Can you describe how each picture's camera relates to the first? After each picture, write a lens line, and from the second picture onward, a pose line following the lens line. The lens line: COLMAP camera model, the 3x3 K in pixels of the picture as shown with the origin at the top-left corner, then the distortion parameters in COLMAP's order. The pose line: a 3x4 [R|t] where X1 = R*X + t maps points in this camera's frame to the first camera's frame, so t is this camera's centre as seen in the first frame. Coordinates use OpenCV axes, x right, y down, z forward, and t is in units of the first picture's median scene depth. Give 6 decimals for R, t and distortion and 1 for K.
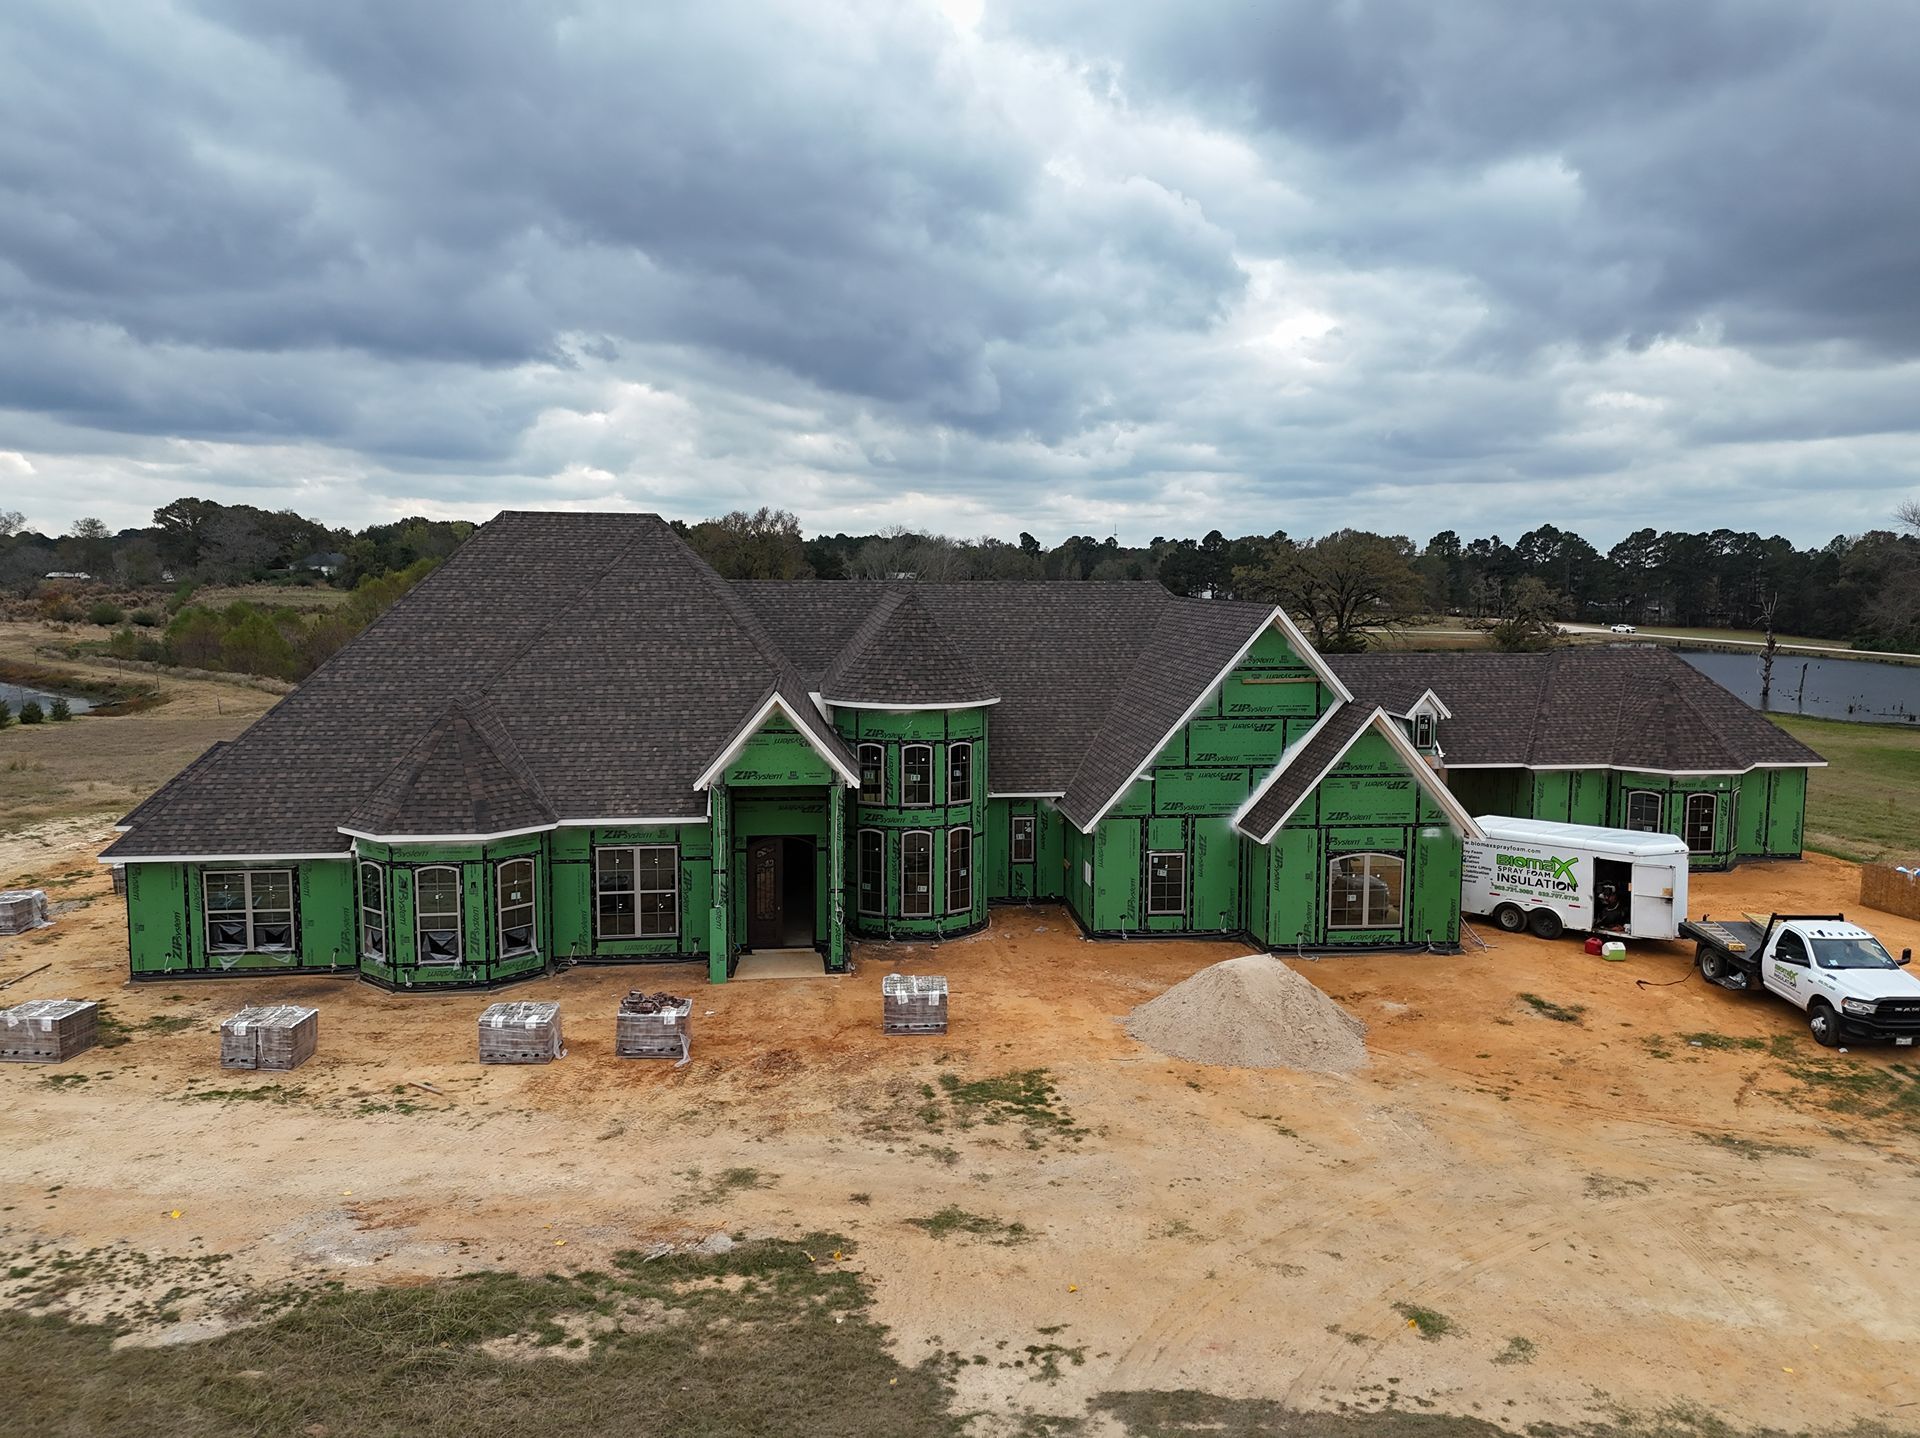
lens RADIAL K [[1403.3, 0, 969.9], [0, 1403.3, 719.5], [0, 0, 1]] dist [0.092491, -0.101955]
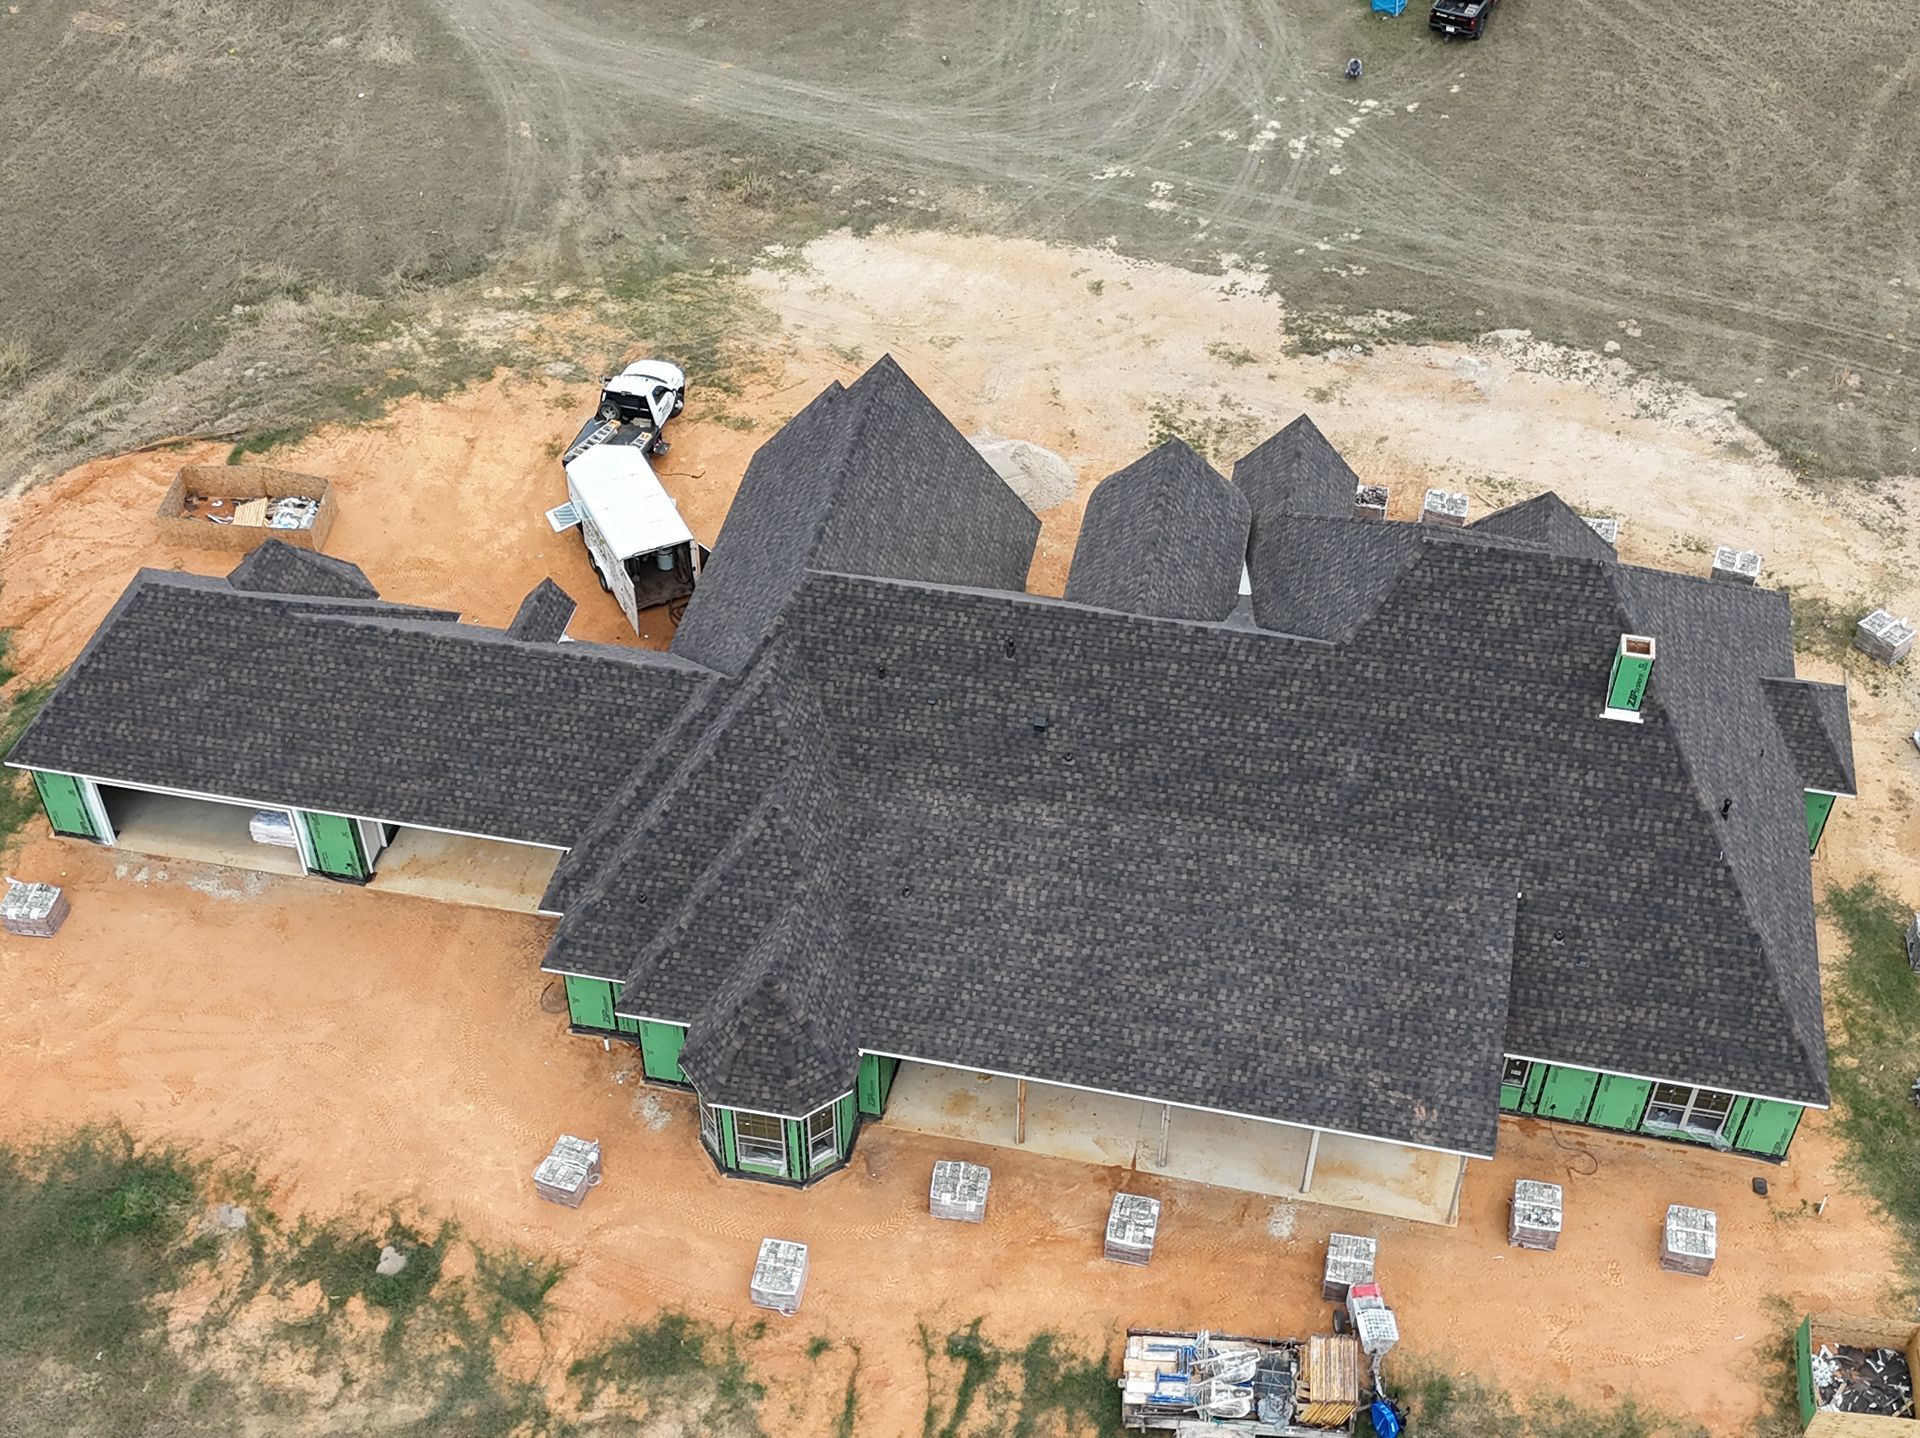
lens RADIAL K [[2295.3, 0, 960.0], [0, 2295.3, 719.0], [0, 0, 1]] dist [0.214975, -0.832268]
pose [[-0.951306, -0.220807, 0.215086, -0.354890], [0.023937, 0.642742, 0.765709, -1.489749], [-0.307318, 0.733572, -0.606159, 2.588151]]
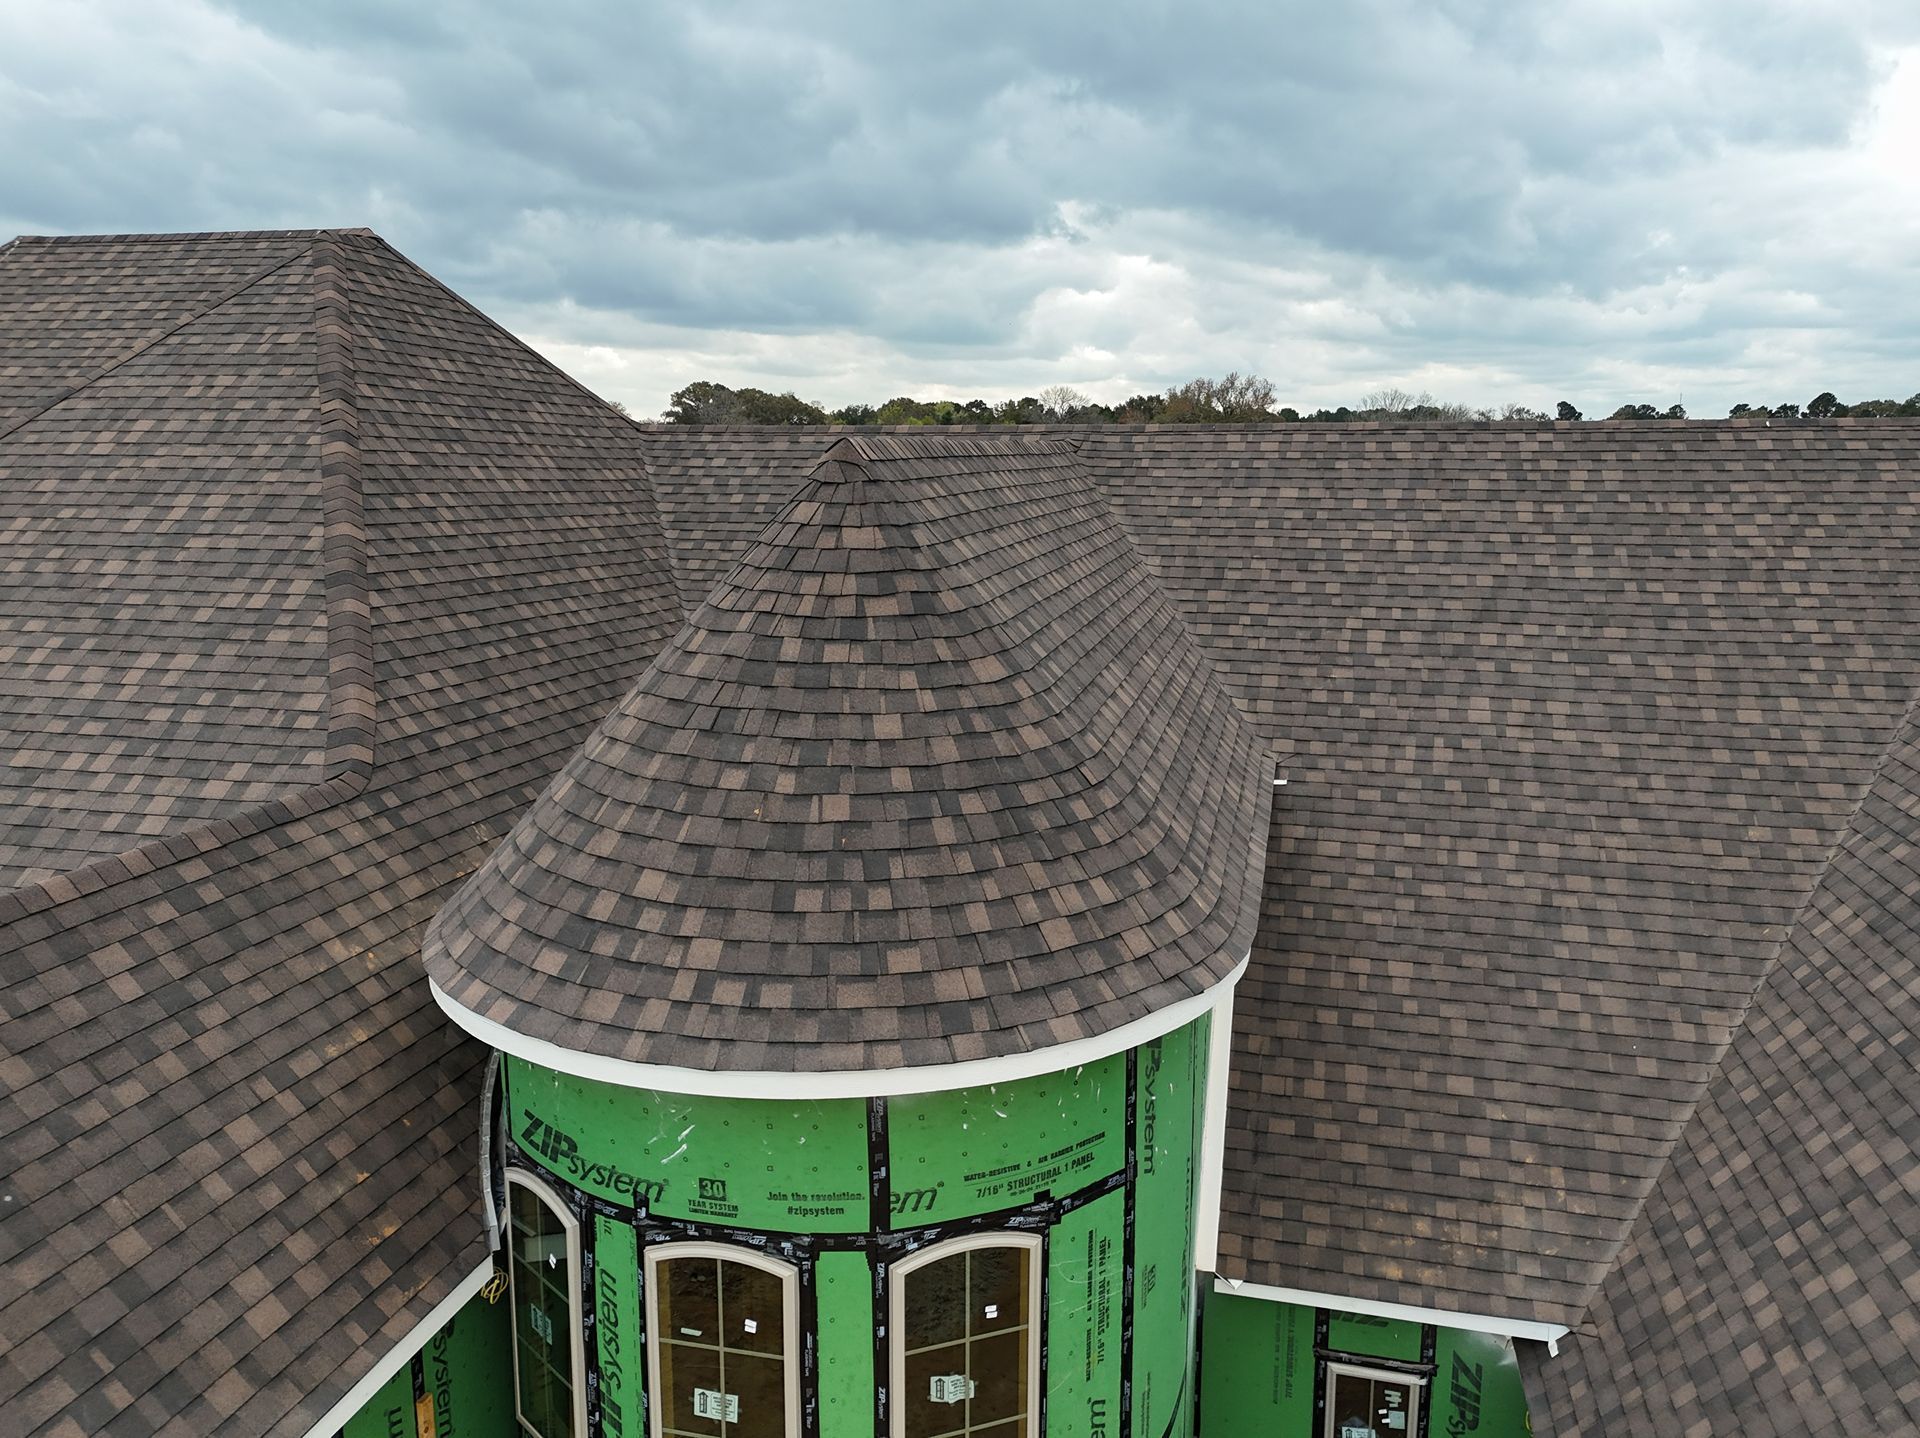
lens RADIAL K [[1403.3, 0, 969.9], [0, 1403.3, 719.5], [0, 0, 1]] dist [0.092491, -0.101955]
pose [[0.939713, 0.063100, -0.336092, 0.058638], [-0.035313, 0.995480, 0.088163, -0.077391], [0.340136, -0.070979, 0.937694, 0.905346]]
